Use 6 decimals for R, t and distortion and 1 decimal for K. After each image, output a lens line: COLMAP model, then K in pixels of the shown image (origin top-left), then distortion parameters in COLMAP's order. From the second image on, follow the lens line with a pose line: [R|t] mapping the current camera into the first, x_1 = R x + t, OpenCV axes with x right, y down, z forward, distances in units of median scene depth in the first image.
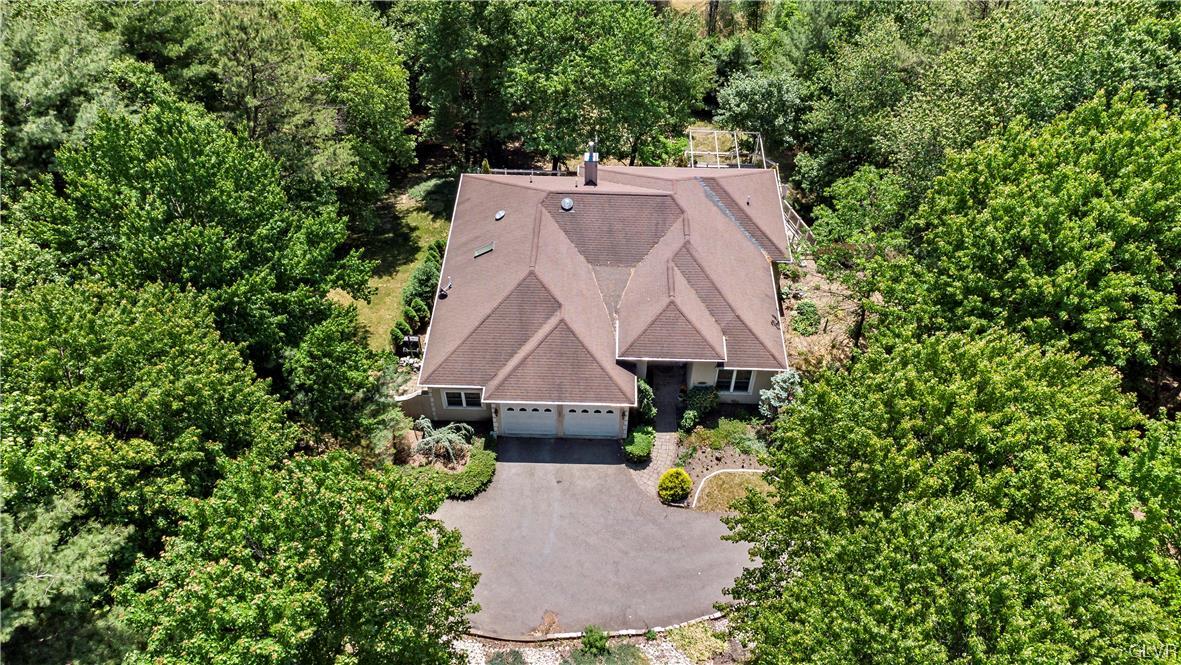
lens RADIAL K [[887.1, 0, 600.9], [0, 887.1, 339.0], [0, 0, 1]] dist [0.048760, 0.004501]
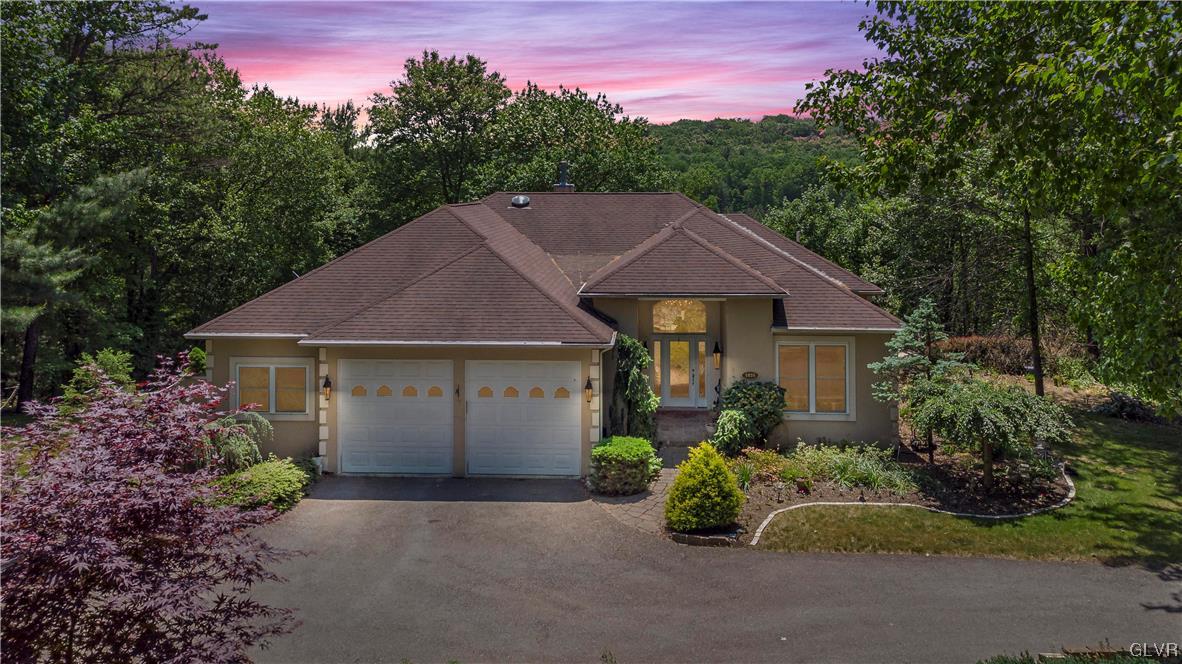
lens RADIAL K [[921.7, 0, 594.1], [0, 921.7, 179.8], [0, 0, 1]] dist [0.032408, 0.000763]
pose [[0.998848, -0.017751, -0.044575, 0.052135], [-0.020002, 0.690390, -0.723161, 0.365301], [0.043611, 0.723220, 0.689239, 0.570072]]
